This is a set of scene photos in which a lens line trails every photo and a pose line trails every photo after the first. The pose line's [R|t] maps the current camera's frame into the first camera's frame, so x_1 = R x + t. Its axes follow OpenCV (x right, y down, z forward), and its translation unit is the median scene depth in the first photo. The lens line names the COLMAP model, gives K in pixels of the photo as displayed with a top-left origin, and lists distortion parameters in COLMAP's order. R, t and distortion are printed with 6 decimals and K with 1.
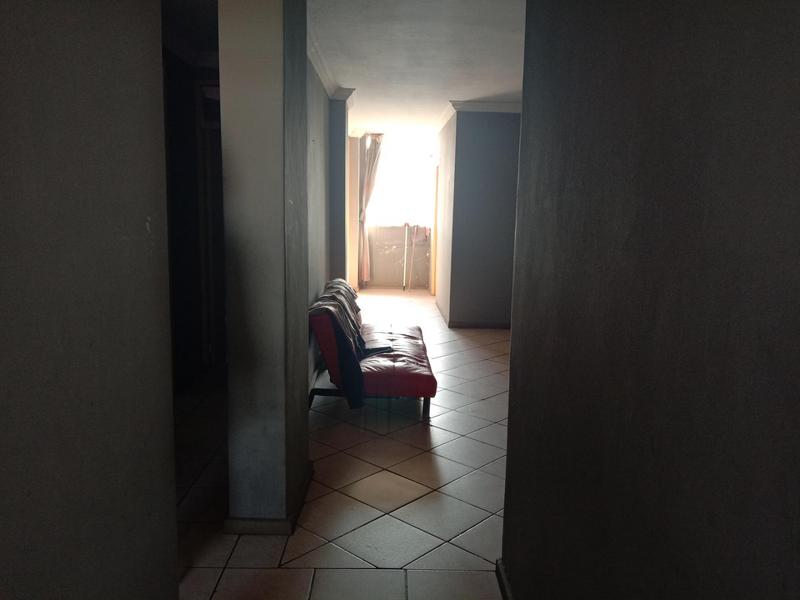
lens RADIAL K [[631.5, 0, 397.8], [0, 631.5, 300.8], [0, 0, 1]] dist [0.062975, -0.123903]
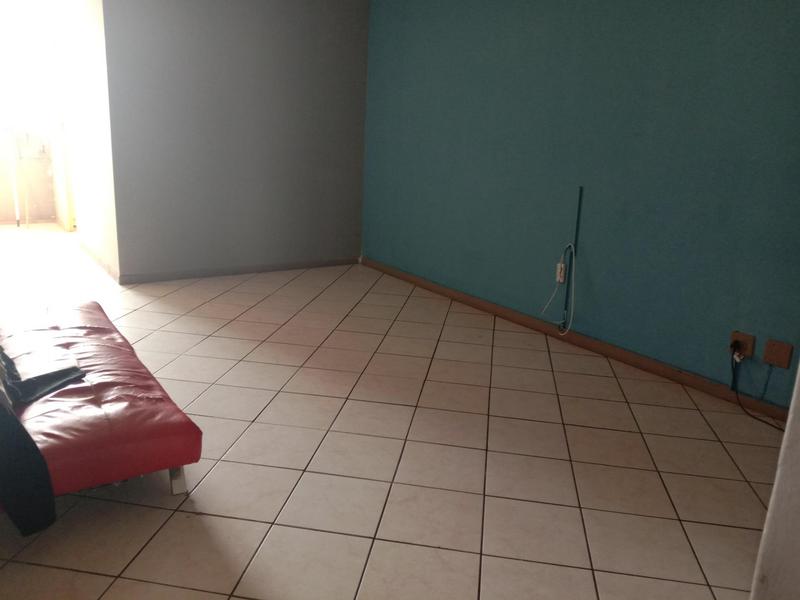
lens RADIAL K [[631.5, 0, 397.8], [0, 631.5, 300.8], [0, 0, 1]] dist [0.062975, -0.123903]
pose [[0.834502, -0.129538, 0.535562, -0.051293], [0.053571, 0.986442, 0.155120, -0.039597], [-0.548395, -0.100757, 0.830127, 0.333808]]
